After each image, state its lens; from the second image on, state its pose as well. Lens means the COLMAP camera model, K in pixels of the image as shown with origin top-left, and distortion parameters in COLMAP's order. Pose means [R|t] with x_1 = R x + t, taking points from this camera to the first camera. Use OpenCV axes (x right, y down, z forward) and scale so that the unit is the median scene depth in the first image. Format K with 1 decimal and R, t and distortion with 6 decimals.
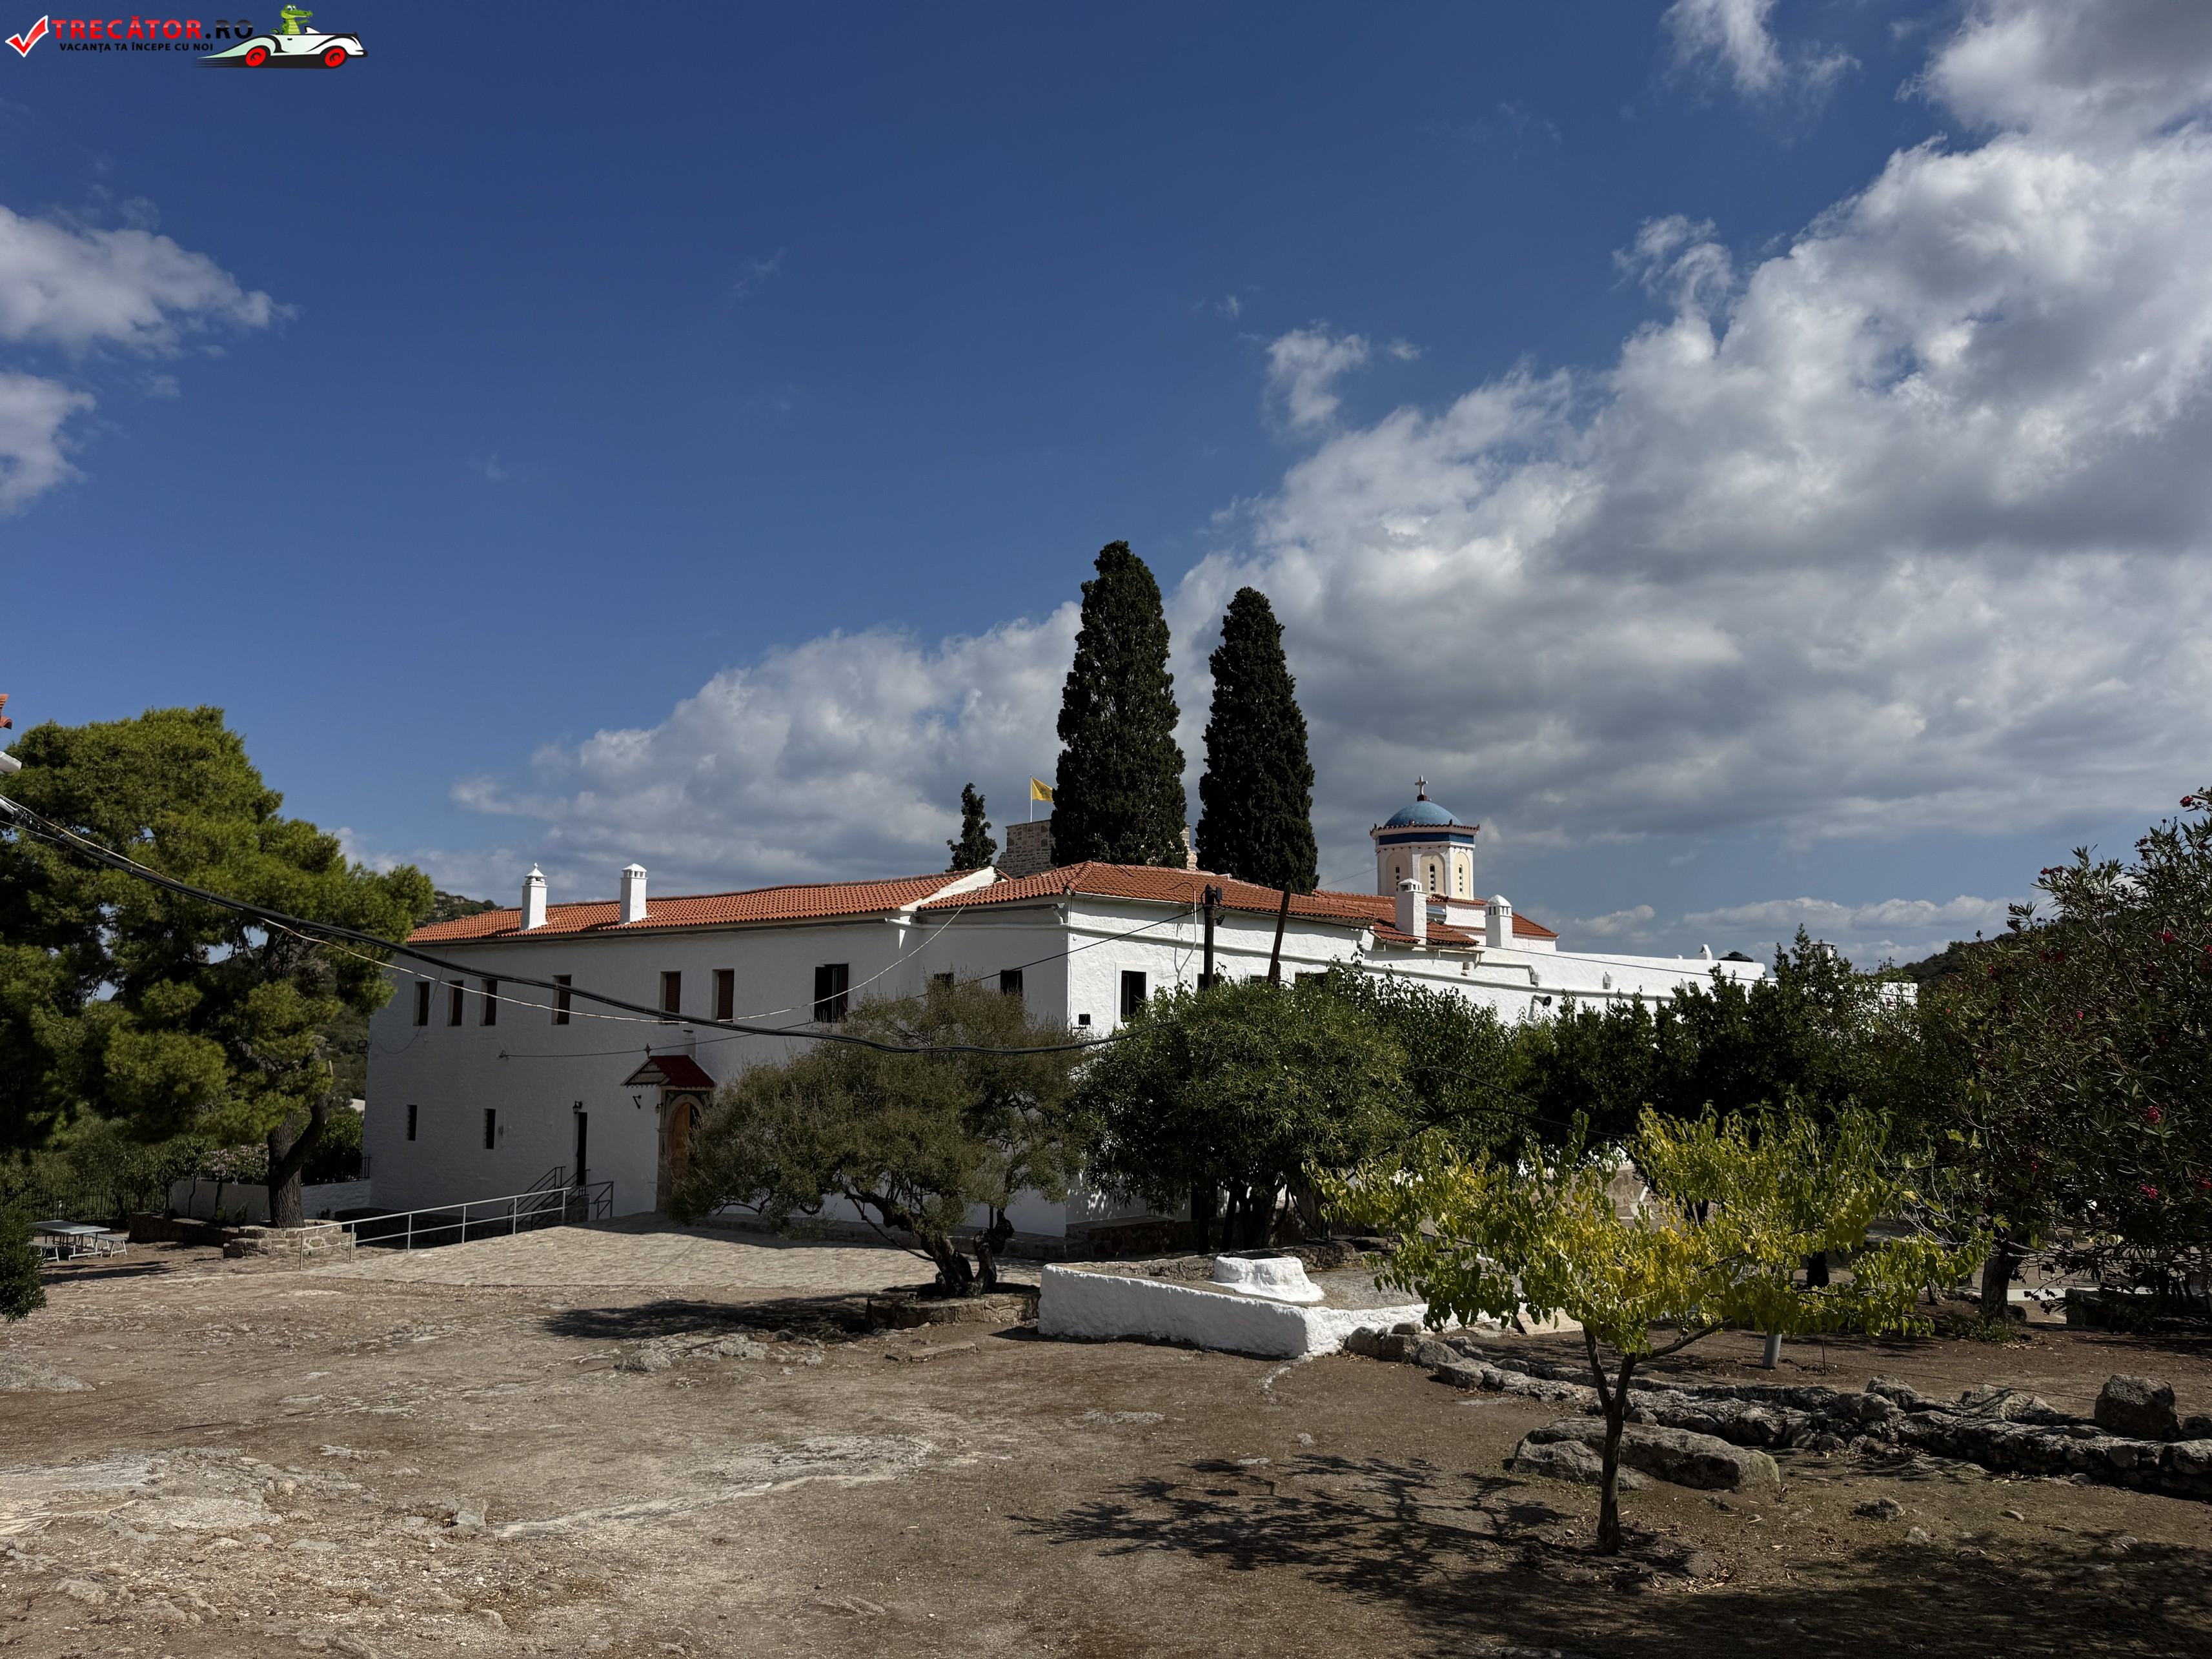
lens RADIAL K [[1563.3, 0, 1114.7], [0, 1563.3, 831.6], [0, 0, 1]] dist [0.064392, -0.072578]
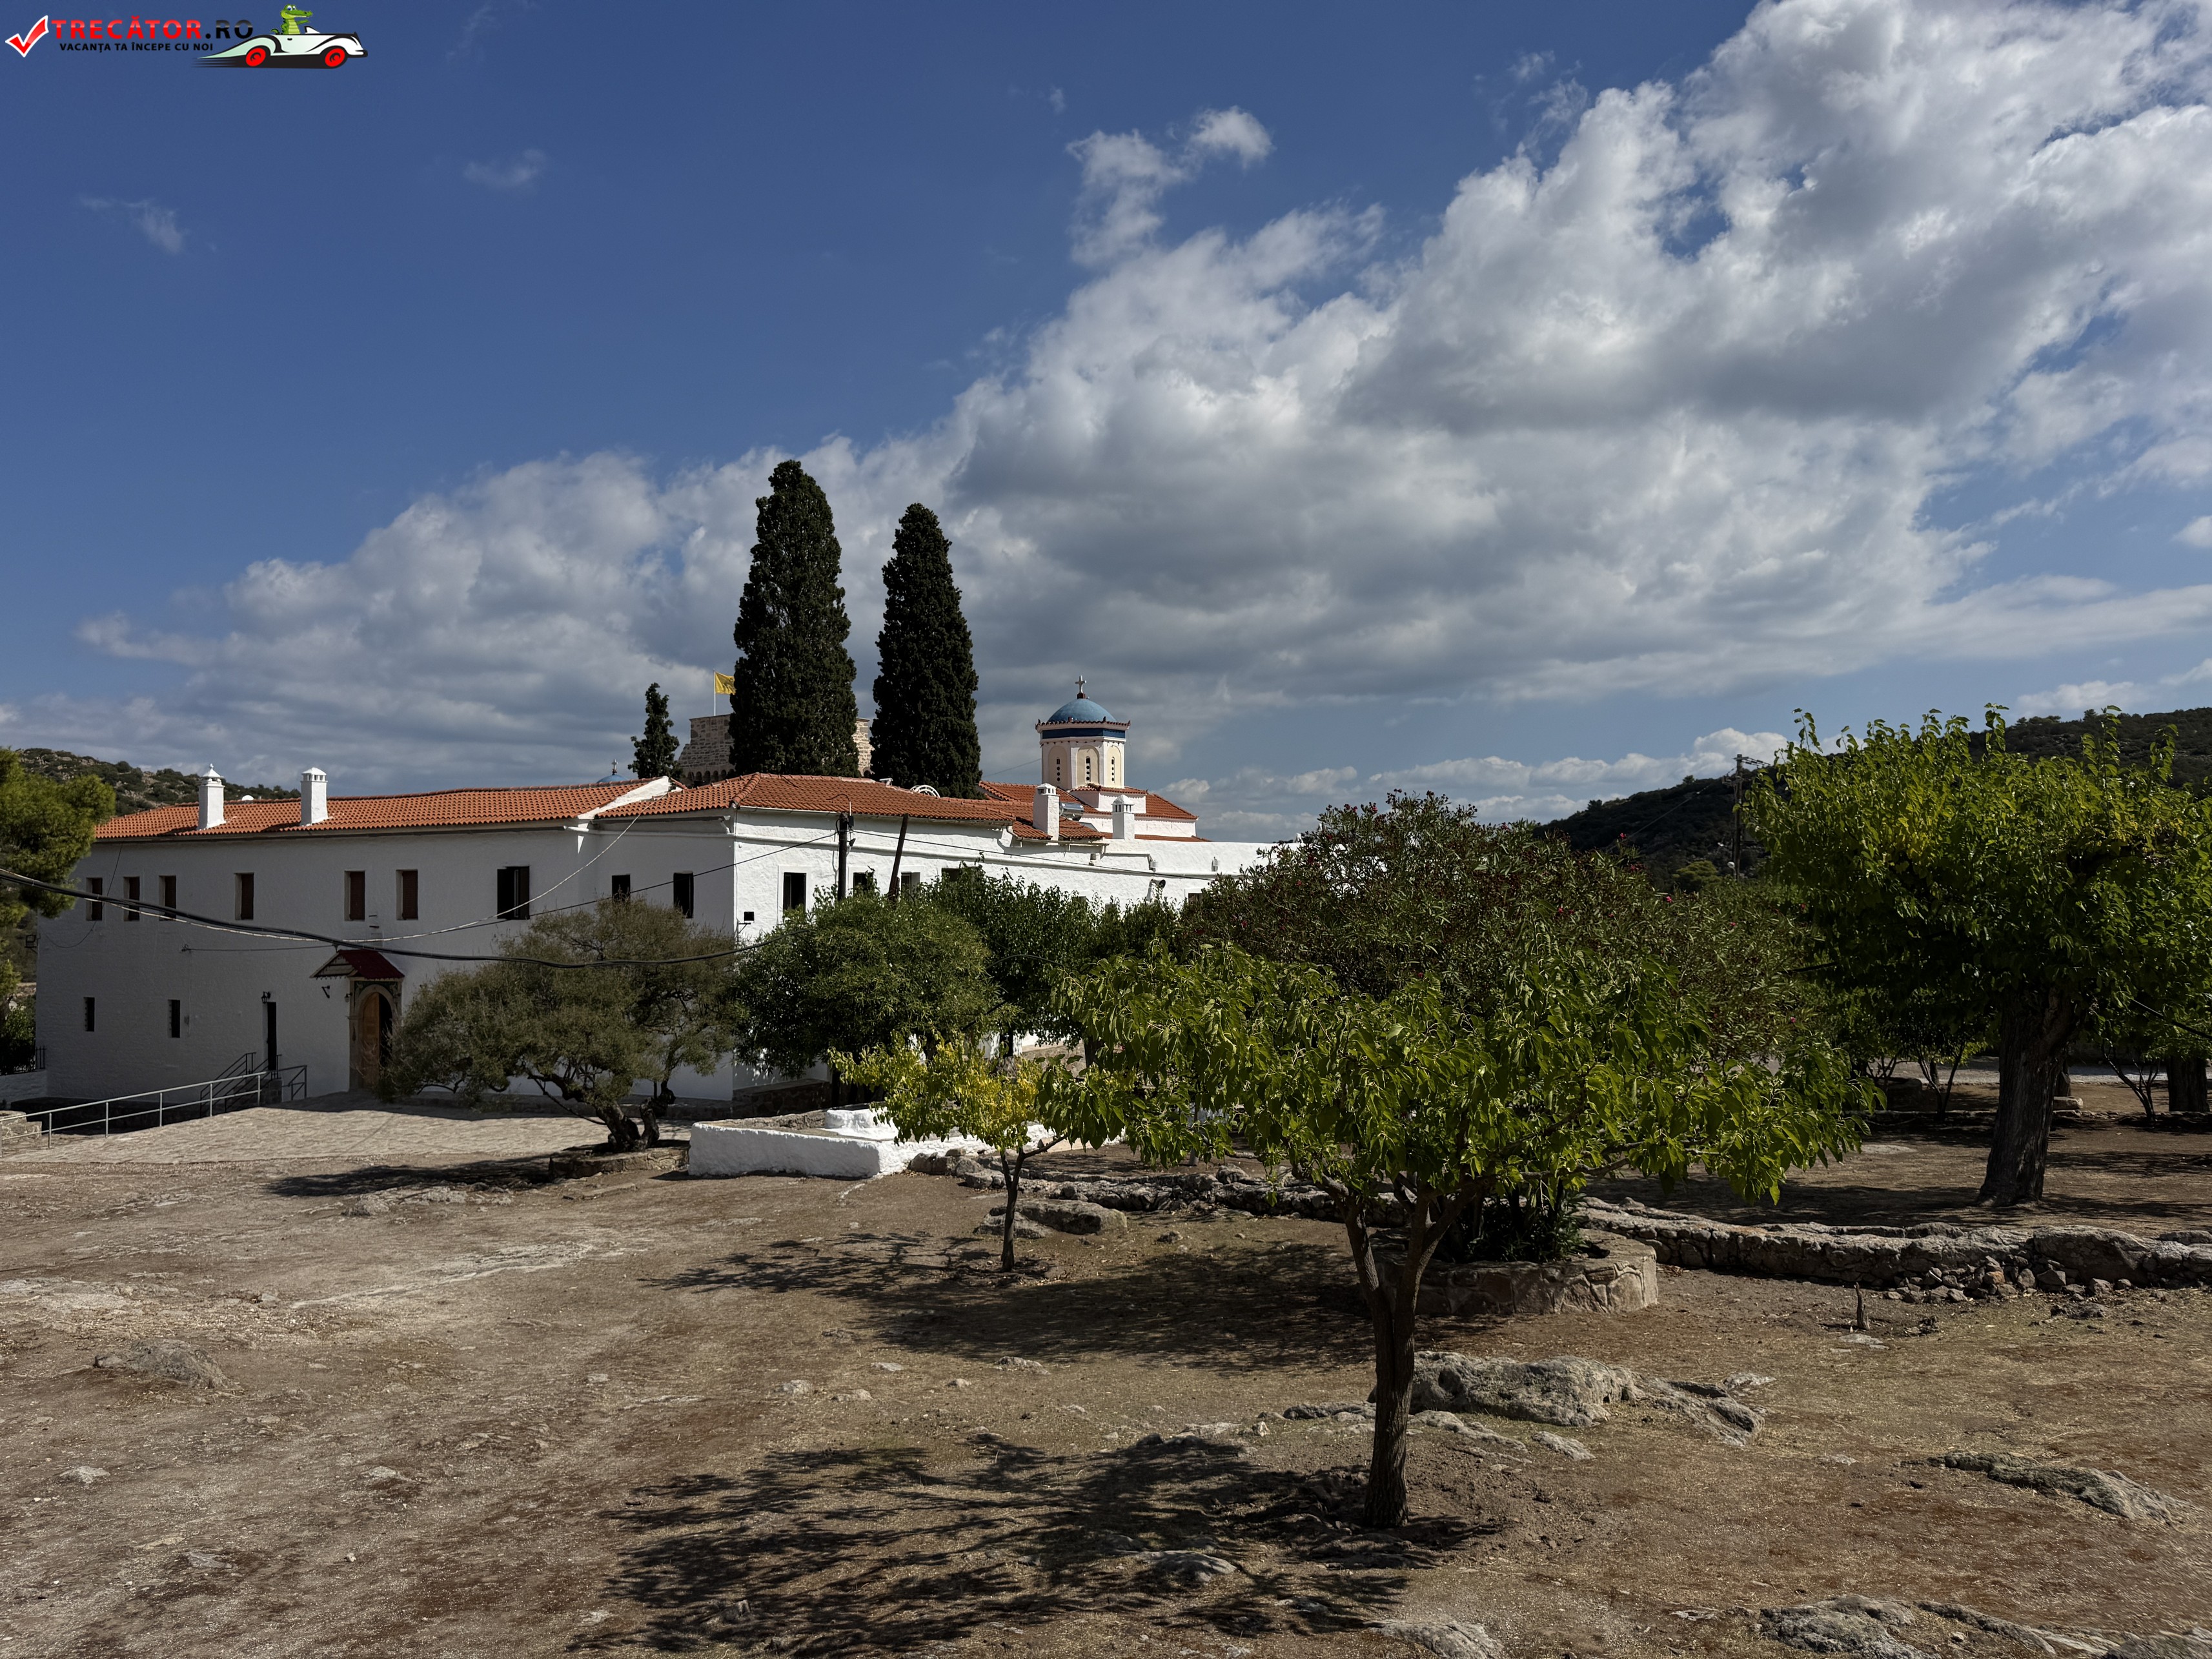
lens RADIAL K [[1563.3, 0, 1146.0], [0, 1563.3, 828.9], [0, 0, 1]] dist [0.064392, -0.072578]
pose [[0.980025, -0.006744, 0.198758, 0.056655], [-0.011074, 0.996024, 0.088395, -0.074797], [-0.198564, -0.088831, 0.976054, -0.282877]]
